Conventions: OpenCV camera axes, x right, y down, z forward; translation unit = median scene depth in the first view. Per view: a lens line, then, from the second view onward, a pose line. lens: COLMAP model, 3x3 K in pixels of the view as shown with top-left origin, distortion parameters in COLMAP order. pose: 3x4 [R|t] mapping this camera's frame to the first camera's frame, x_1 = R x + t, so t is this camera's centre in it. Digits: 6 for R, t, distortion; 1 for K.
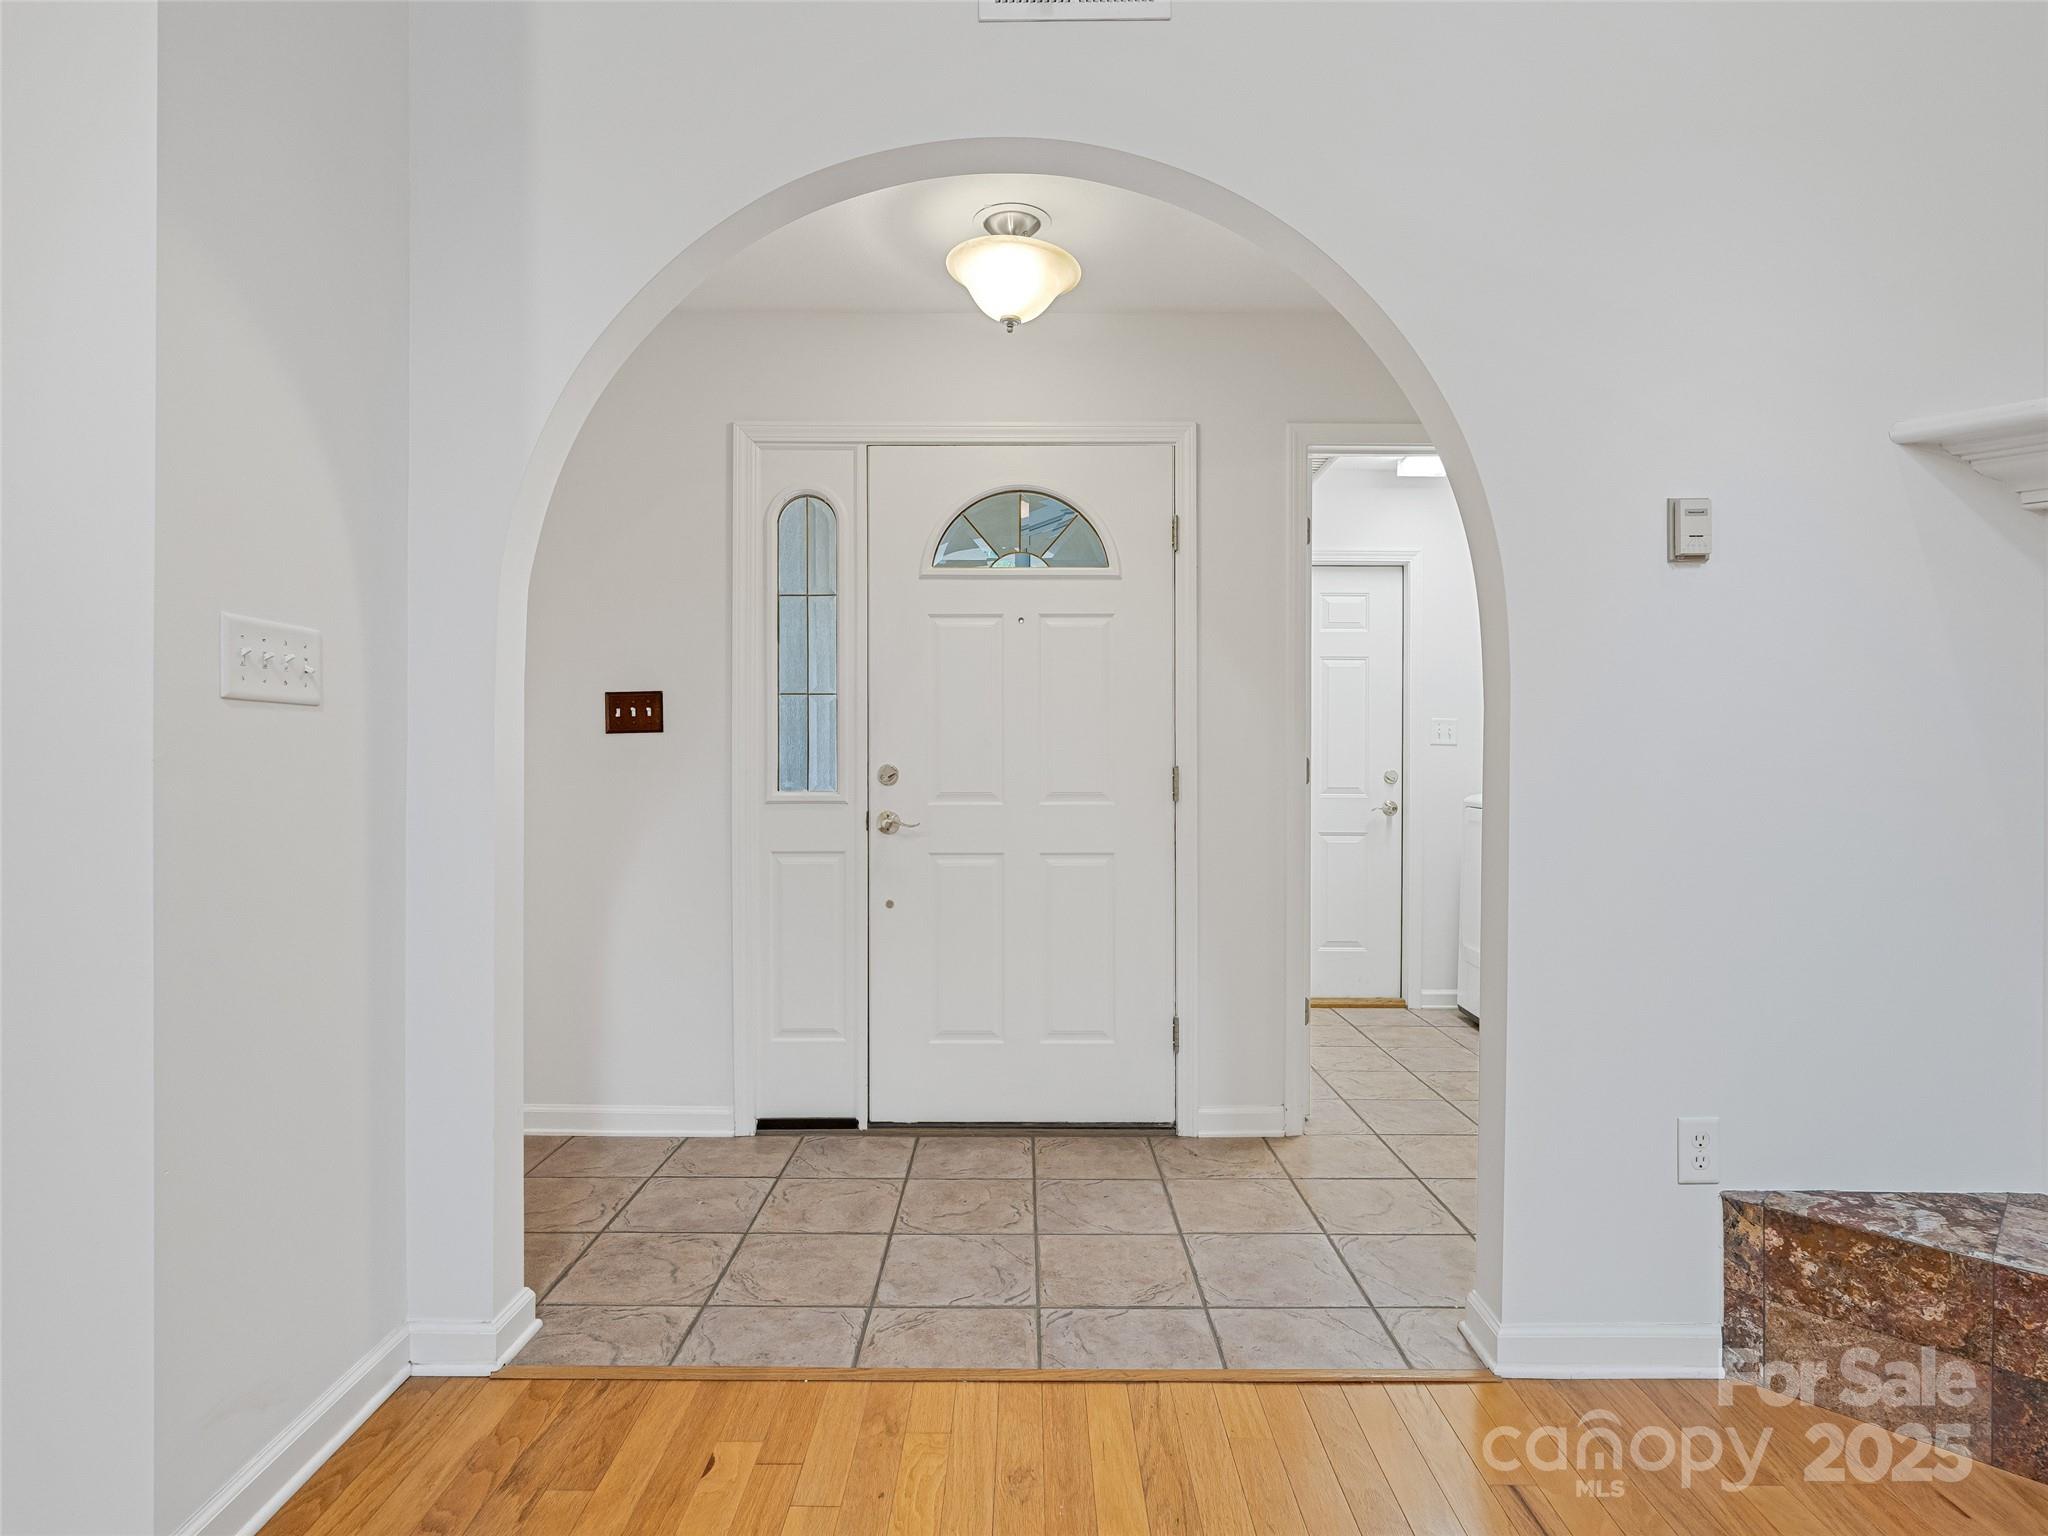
lens RADIAL K [[1081.9, 0, 1023.0], [0, 1081.9, 762.9], [0, 0, 1]] dist [0.000978, -0.000352]
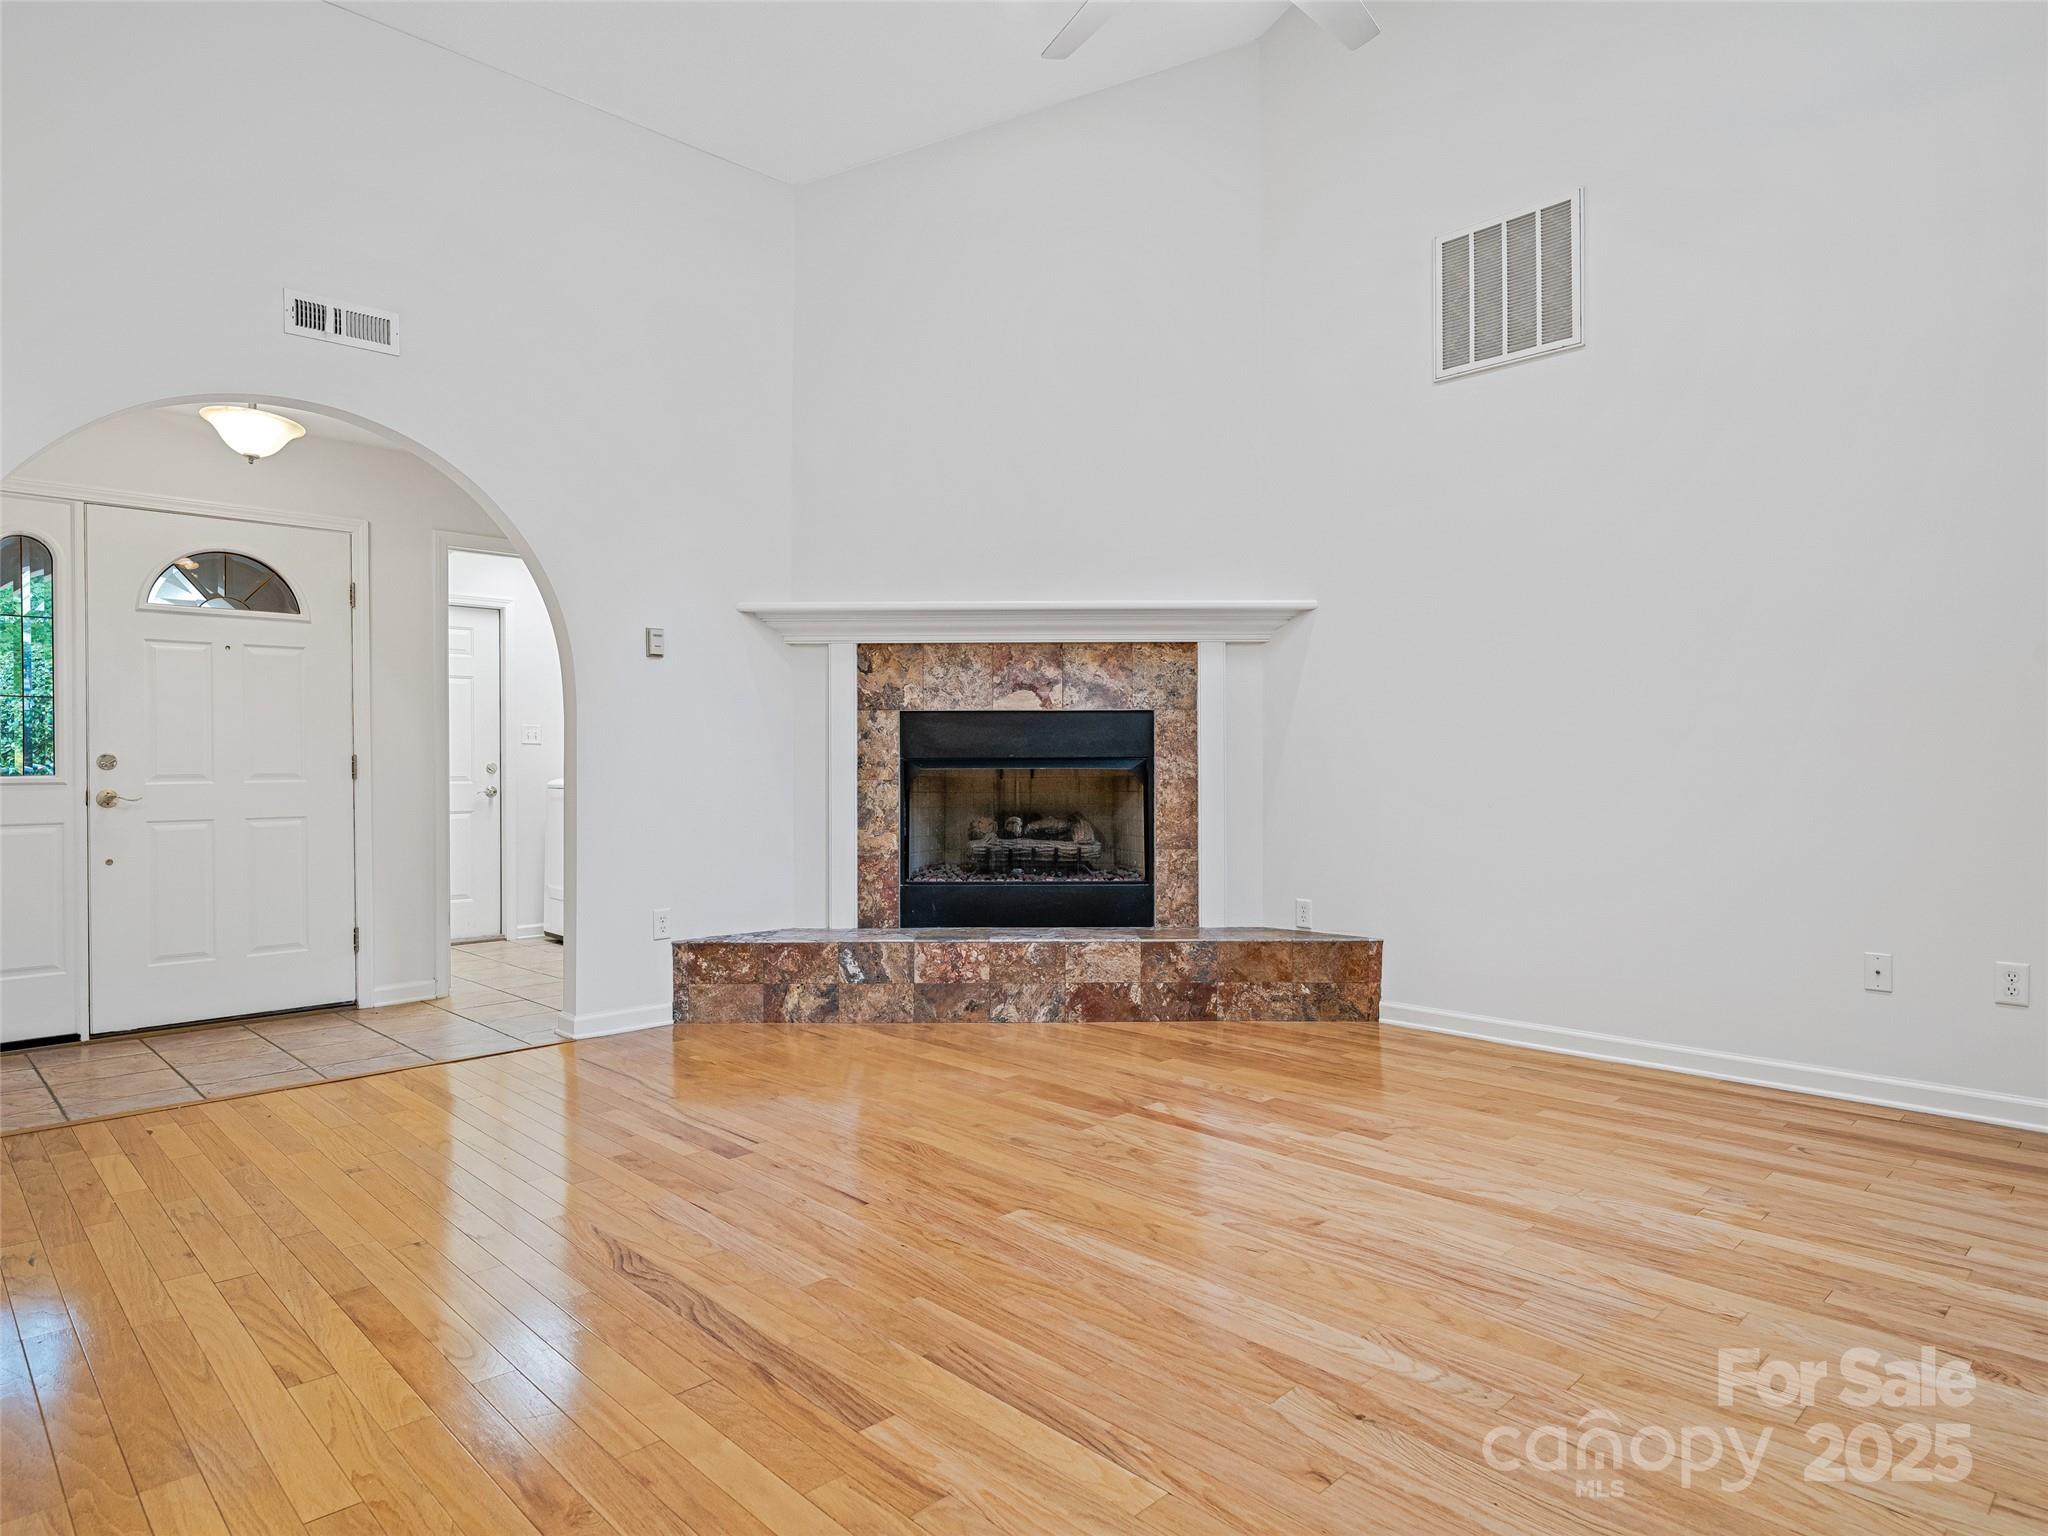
lens RADIAL K [[1187.9, 0, 1024.0], [0, 1187.9, 768.0], [0, 0, 1]] dist [-0.002602, -0.001028]
pose [[0.711513, -0.007587, 0.702632, -0.408295], [0.009119, 0.999957, 0.001563, 0.031778], [-0.702614, 0.005295, 0.711552, -0.923019]]
